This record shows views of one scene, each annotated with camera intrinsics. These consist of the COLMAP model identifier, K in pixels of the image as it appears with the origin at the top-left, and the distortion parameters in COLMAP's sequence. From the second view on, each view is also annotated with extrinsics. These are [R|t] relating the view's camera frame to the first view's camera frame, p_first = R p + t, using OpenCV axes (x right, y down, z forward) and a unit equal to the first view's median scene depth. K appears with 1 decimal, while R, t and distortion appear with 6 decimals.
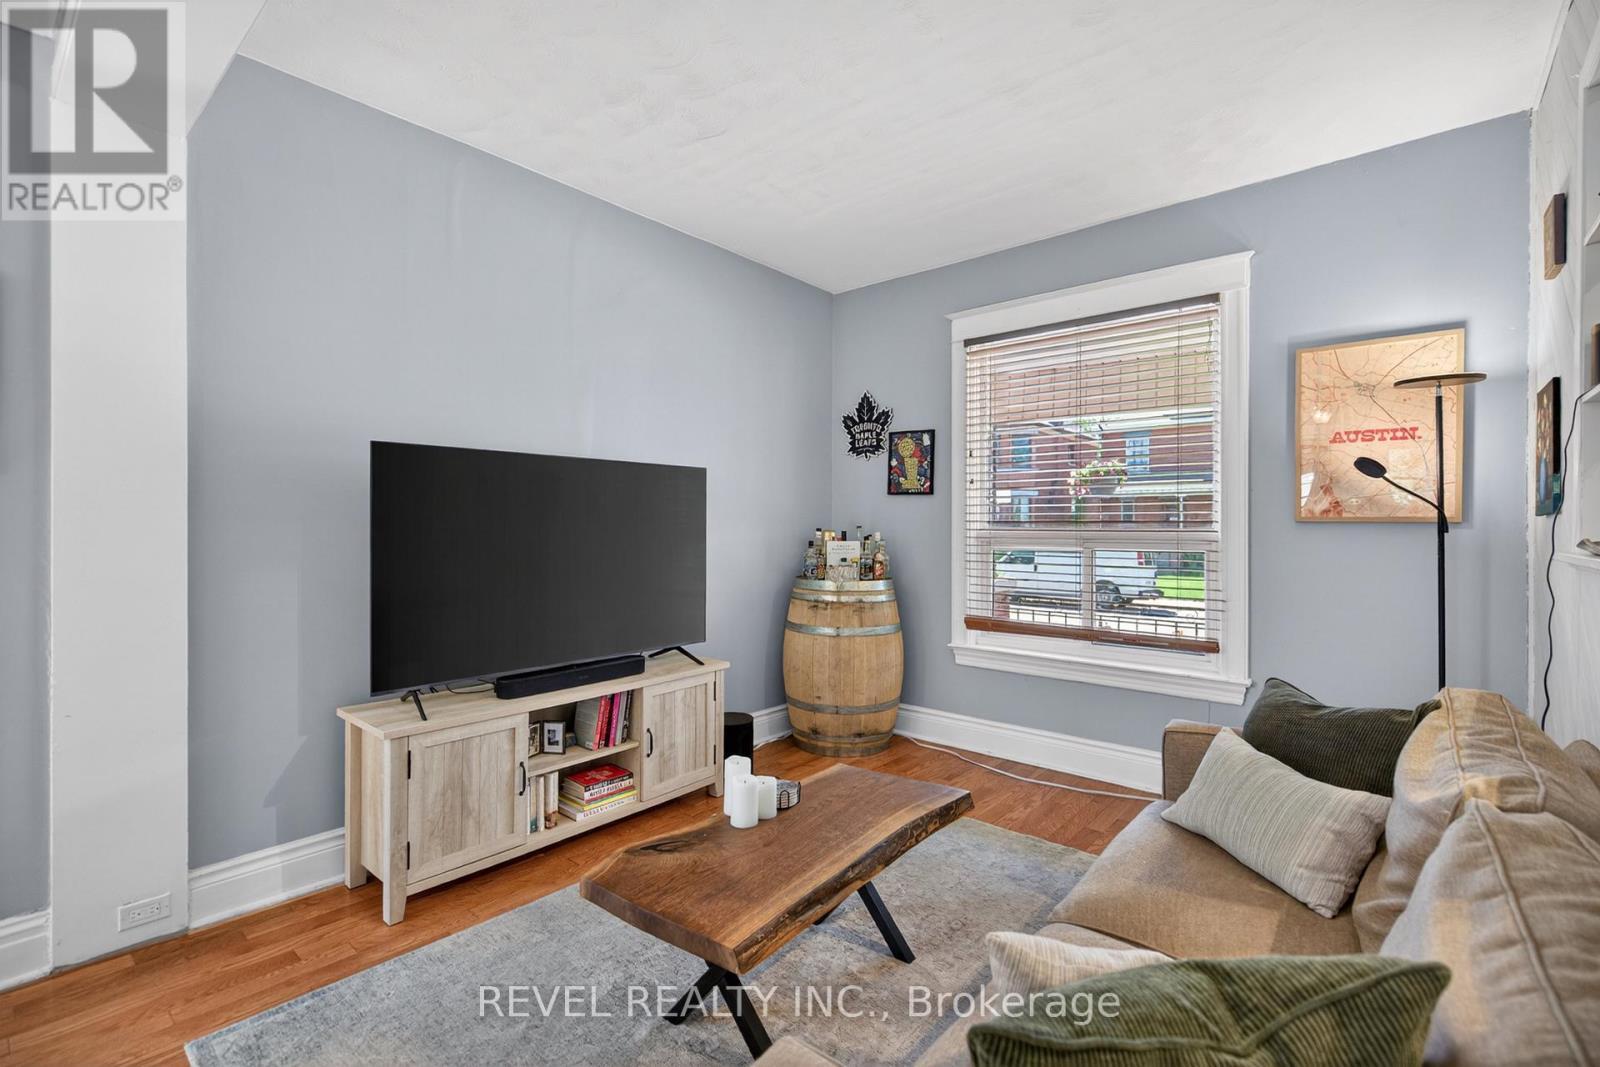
lens RADIAL K [[738.0, 0, 810.1], [0, 738.0, 531.5], [0, 0, 1]] dist [0.012189, -0.001456]
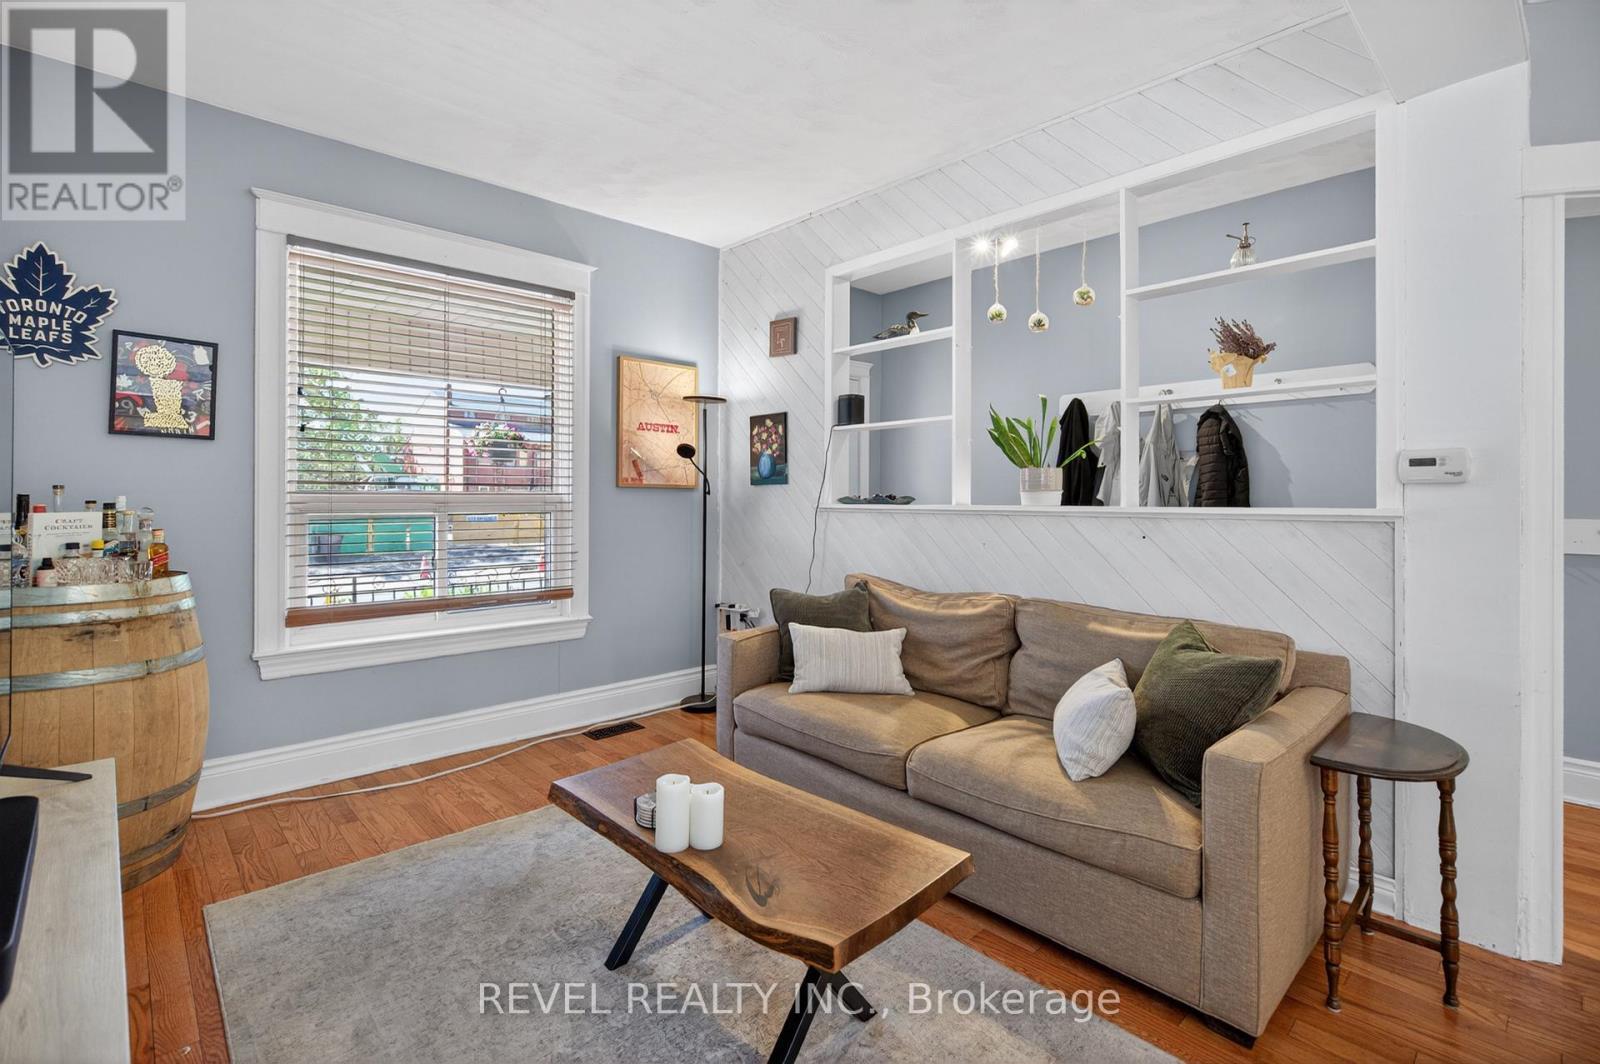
lens RADIAL K [[738.0, 0, 802.1], [0, 738.0, 499.7], [0, 0, 1]] dist [0.012189, -0.001456]
pose [[0.114310, -0.007778, 0.993415, -0.448710], [0.000629, 0.999970, 0.007757, -0.000611], [-0.993445, -0.000262, 0.114312, 0.392479]]
